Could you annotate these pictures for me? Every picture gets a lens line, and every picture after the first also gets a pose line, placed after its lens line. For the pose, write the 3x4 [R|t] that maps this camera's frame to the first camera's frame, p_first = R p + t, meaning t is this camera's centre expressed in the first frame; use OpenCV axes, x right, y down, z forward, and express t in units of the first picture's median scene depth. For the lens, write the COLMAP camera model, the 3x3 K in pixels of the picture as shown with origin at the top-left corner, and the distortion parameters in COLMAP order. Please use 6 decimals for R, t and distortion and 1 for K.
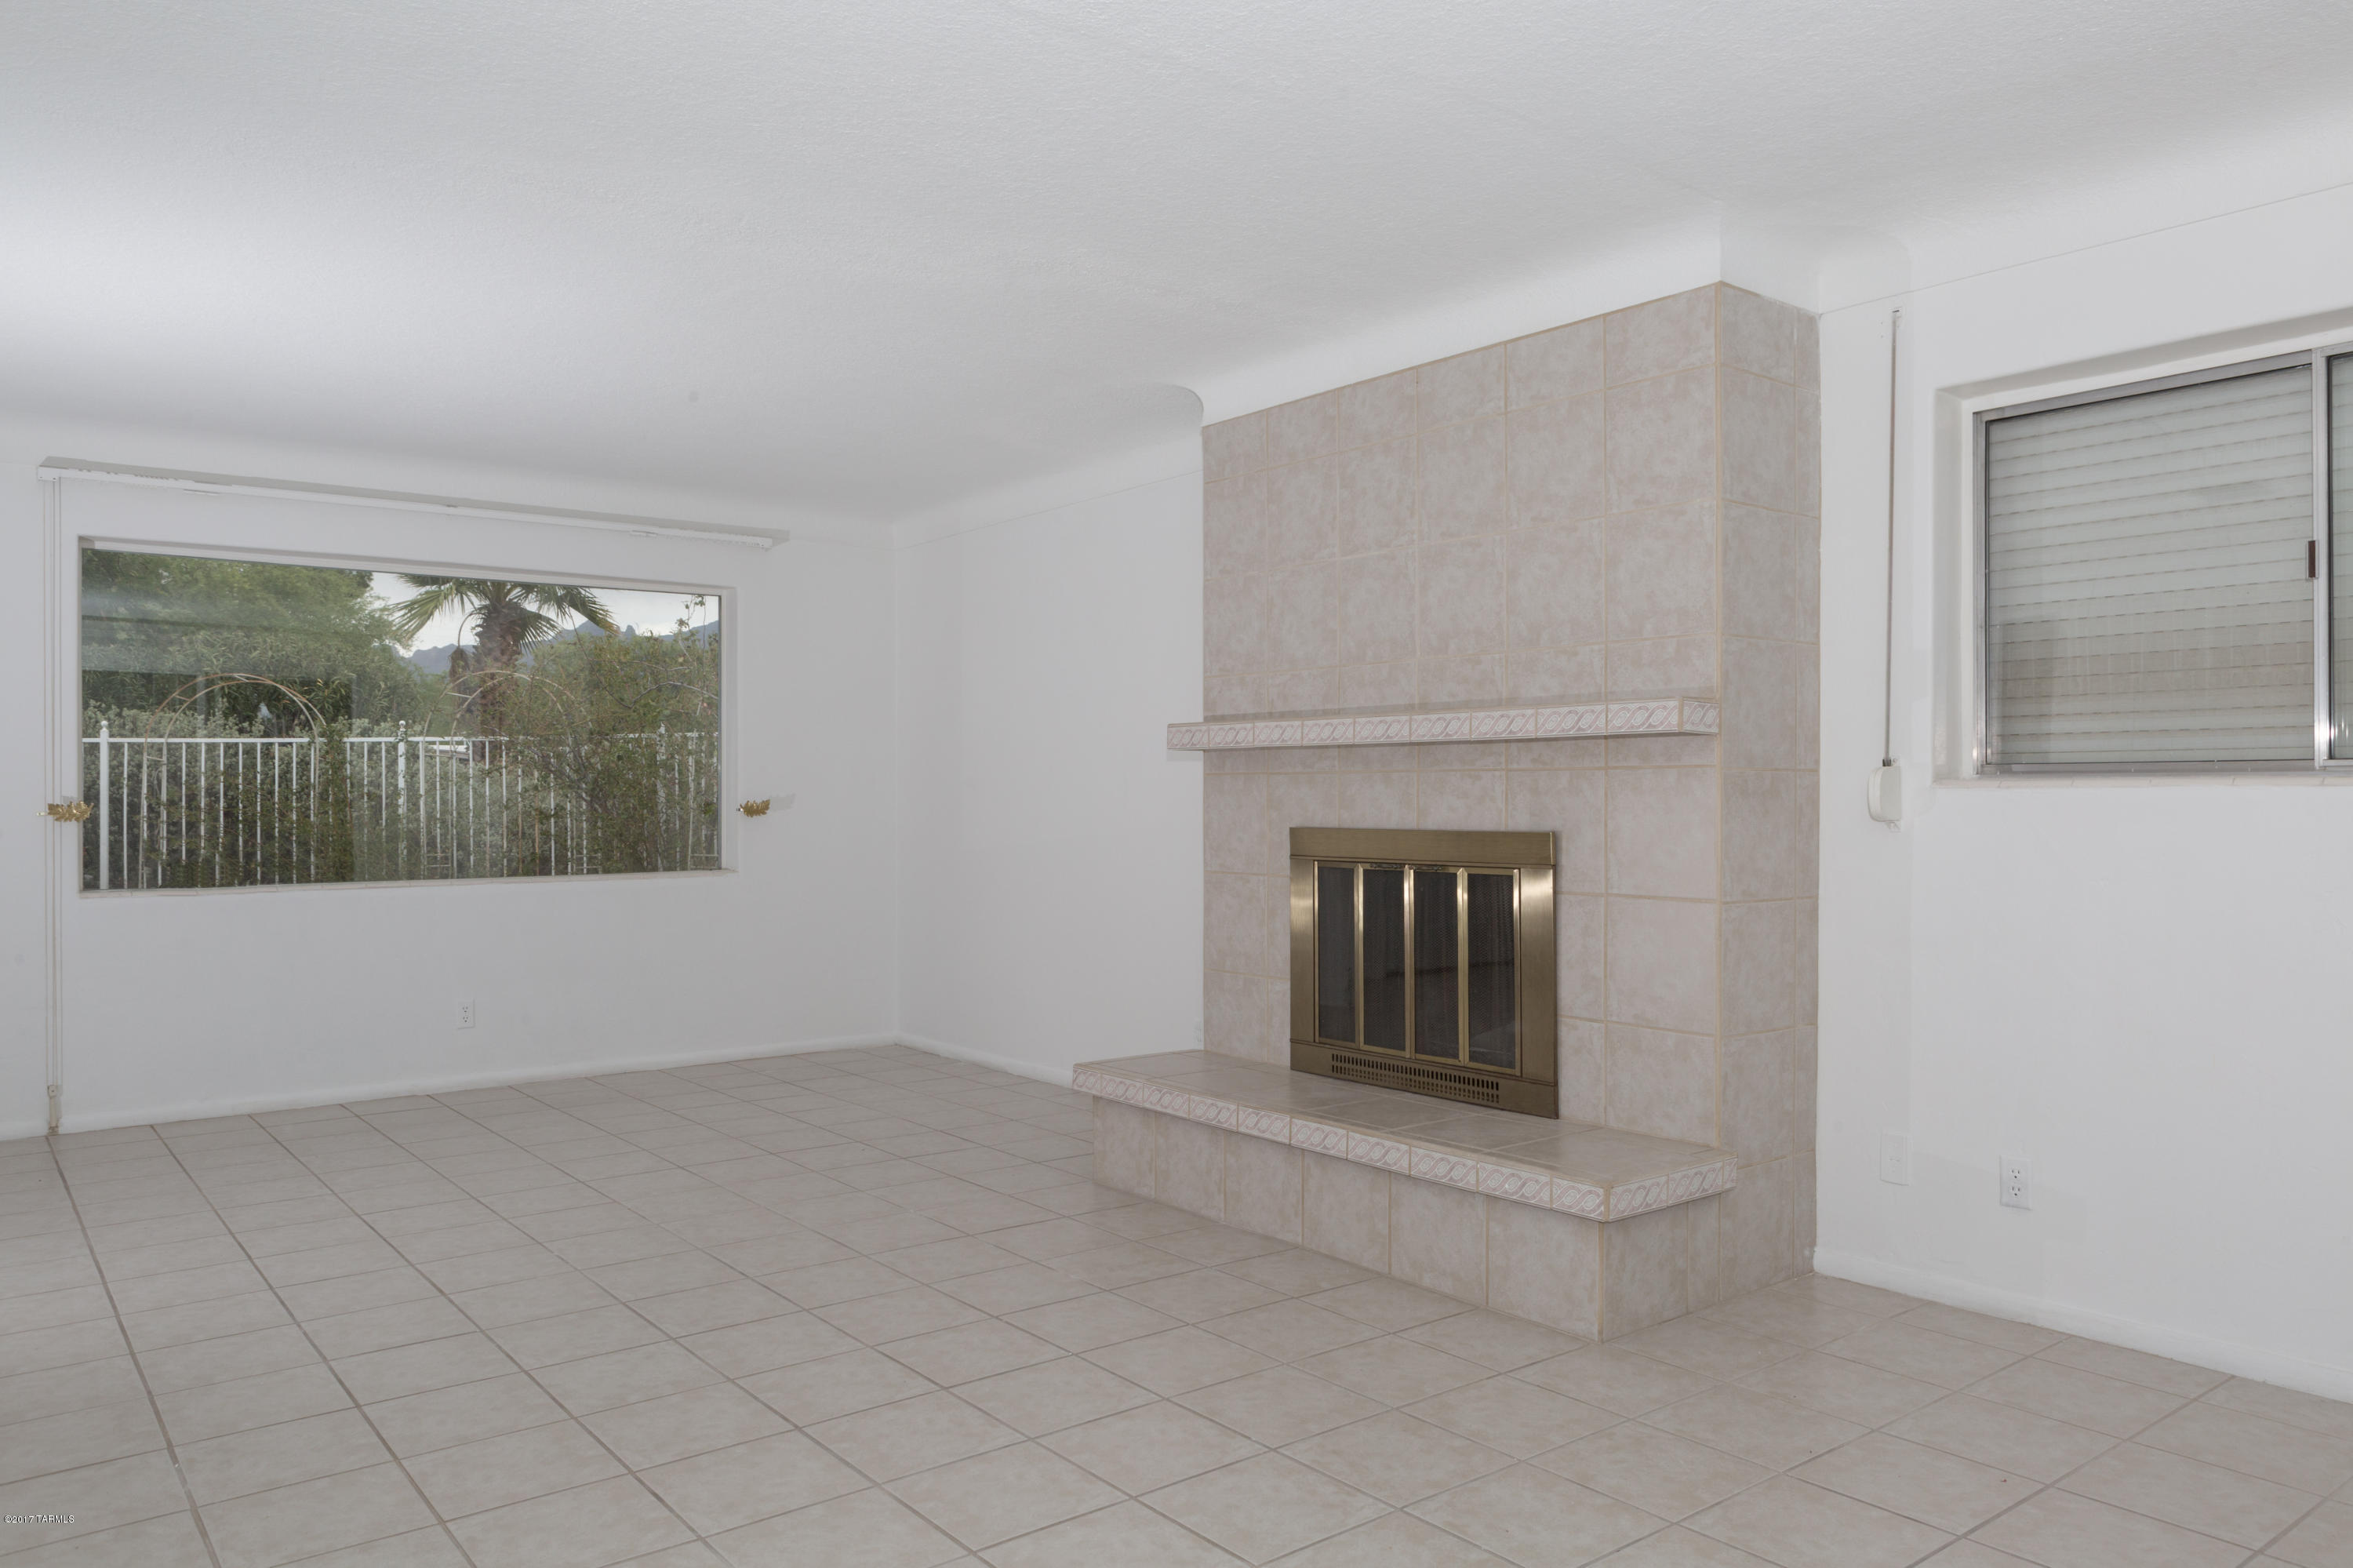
lens RADIAL K [[1627.2, 0, 1188.1], [0, 1627.2, 783.4], [0, 0, 1]] dist [-0.050530, 0.033086]
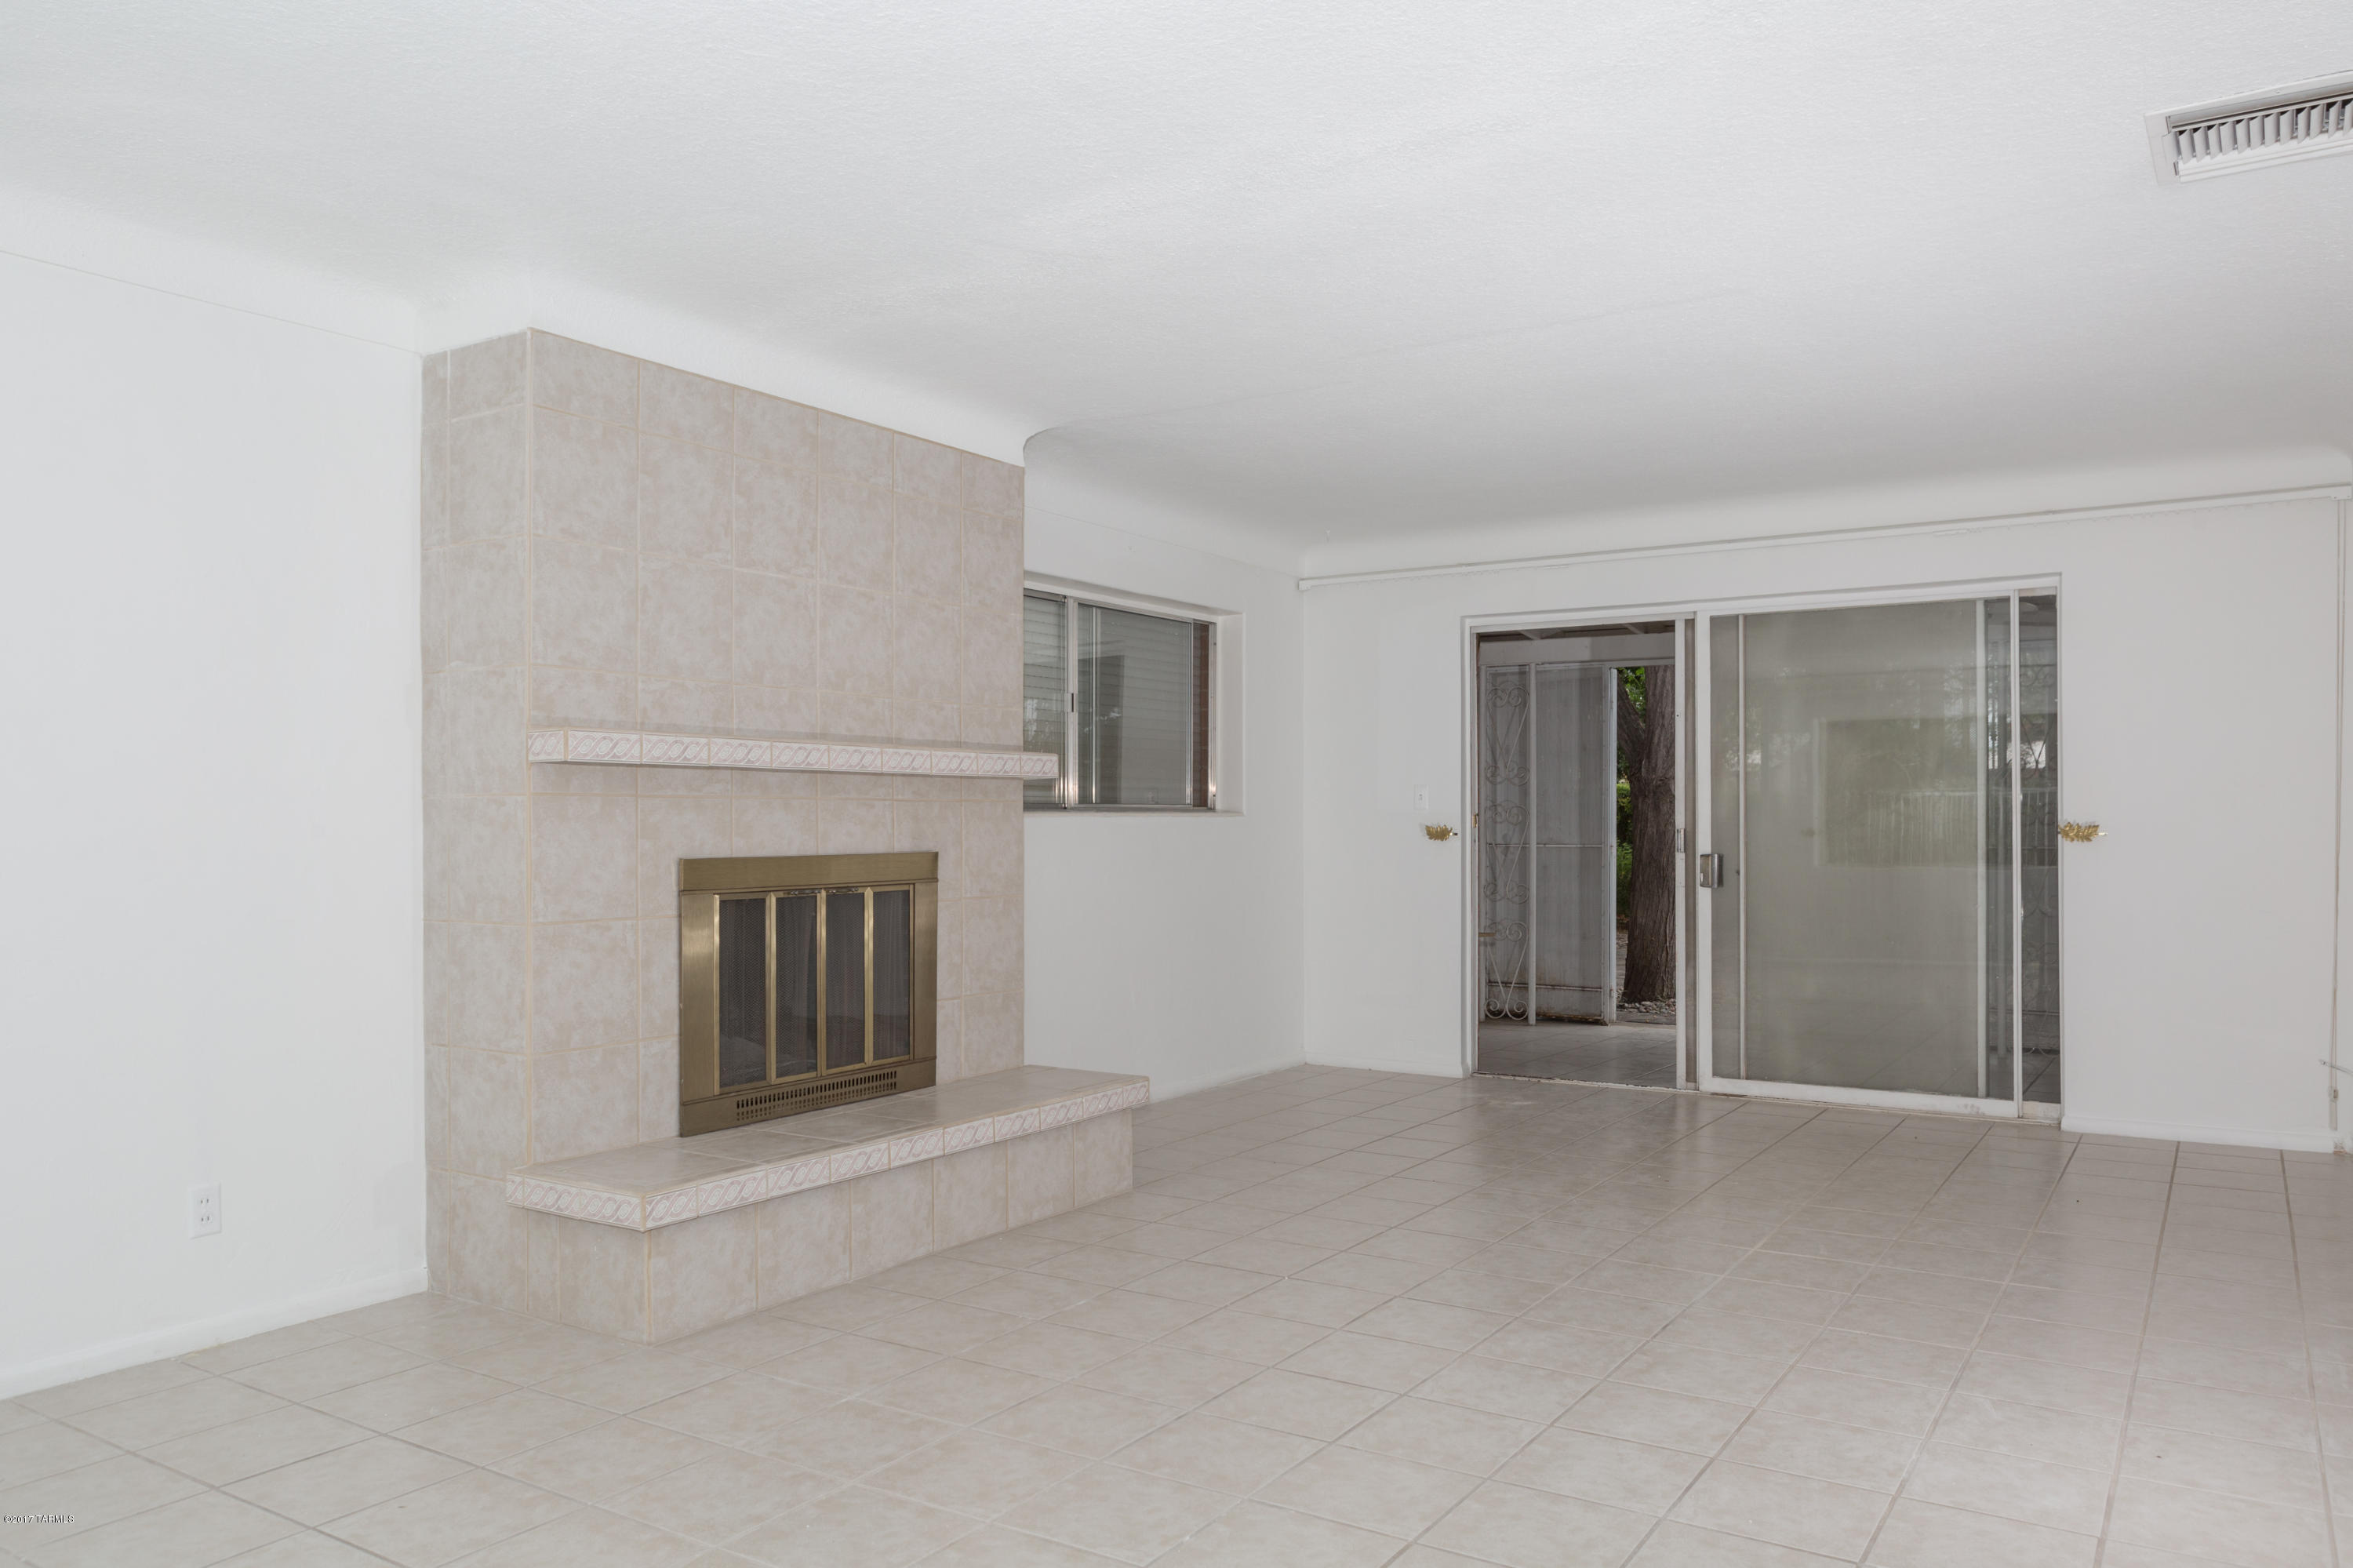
lens RADIAL K [[1627.2, 0, 1197.1], [0, 1627.2, 795.9], [0, 0, 1]] dist [-0.050530, 0.033086]
pose [[-0.317945, 0.016192, 0.947971, -0.916457], [-0.005397, 0.999807, -0.018888, 0.009070], [-0.948094, -0.011122, -0.317796, 1.097199]]
